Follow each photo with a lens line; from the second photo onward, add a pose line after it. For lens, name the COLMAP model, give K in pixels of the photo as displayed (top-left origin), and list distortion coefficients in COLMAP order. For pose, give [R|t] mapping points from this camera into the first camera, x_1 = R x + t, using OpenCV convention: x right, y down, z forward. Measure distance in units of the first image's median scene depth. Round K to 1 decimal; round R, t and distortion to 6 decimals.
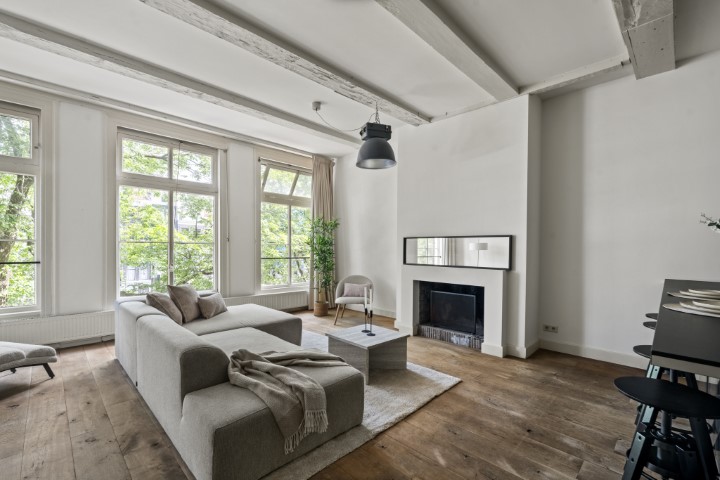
lens RADIAL K [[321.7, 0, 361.9], [0, 321.7, 250.6], [0, 0, 1]] dist [-0.002139, -0.000189]
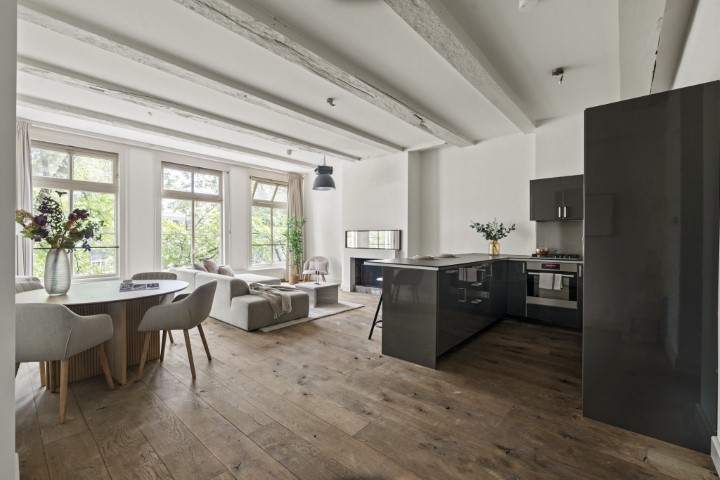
lens RADIAL K [[315.0, 0, 364.2], [0, 315.0, 241.6], [0, 0, 1]] dist [-0.001825, 0.000414]
pose [[0.997107, -0.003940, 0.075914, 0.109611], [0.003660, 0.999986, 0.003828, 0.006529], [-0.075928, -0.003539, 0.997107, -0.593139]]
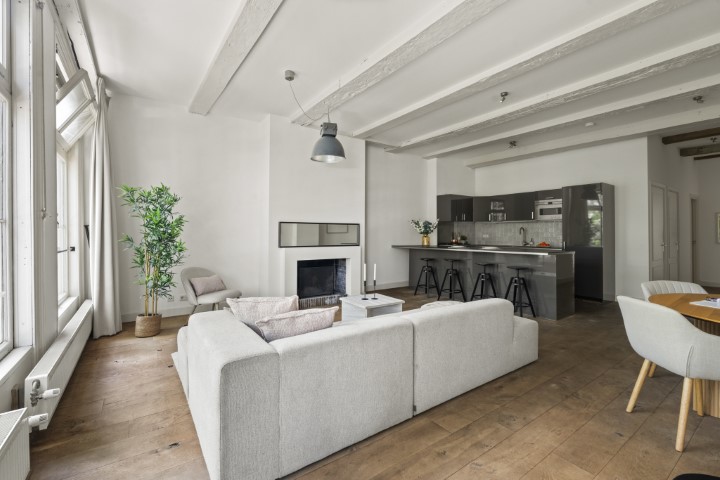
lens RADIAL K [[315.0, 0, 364.2], [0, 315.0, 241.6], [0, 0, 1]] dist [-0.001825, 0.000414]
pose [[0.165734, -0.031863, 0.985656, -0.873890], [0.004620, 0.999492, 0.031533, -0.007671], [-0.986160, -0.000672, 0.165797, 0.595131]]
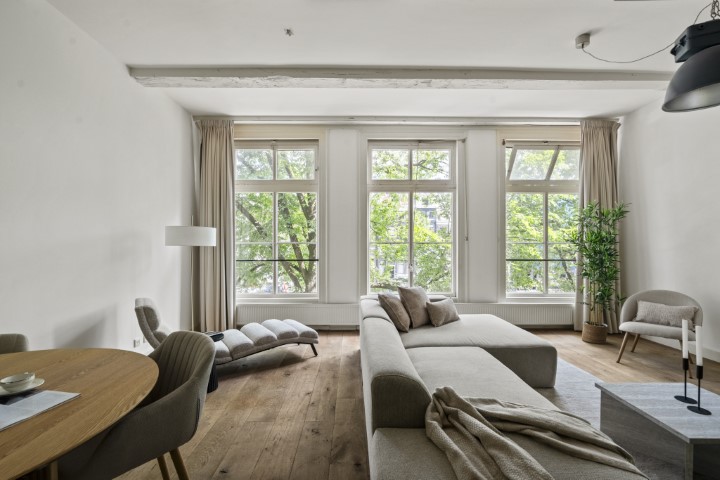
lens RADIAL K [[326.6, 0, 349.3], [0, 326.6, 249.4], [0, 0, 1]] dist [-0.004460, -0.000142]
pose [[0.706425, 0.001363, -0.707787, -0.001139], [-0.000138, 0.999998, 0.001788, -0.006267], [0.707788, -0.001166, 0.706424, 0.144778]]
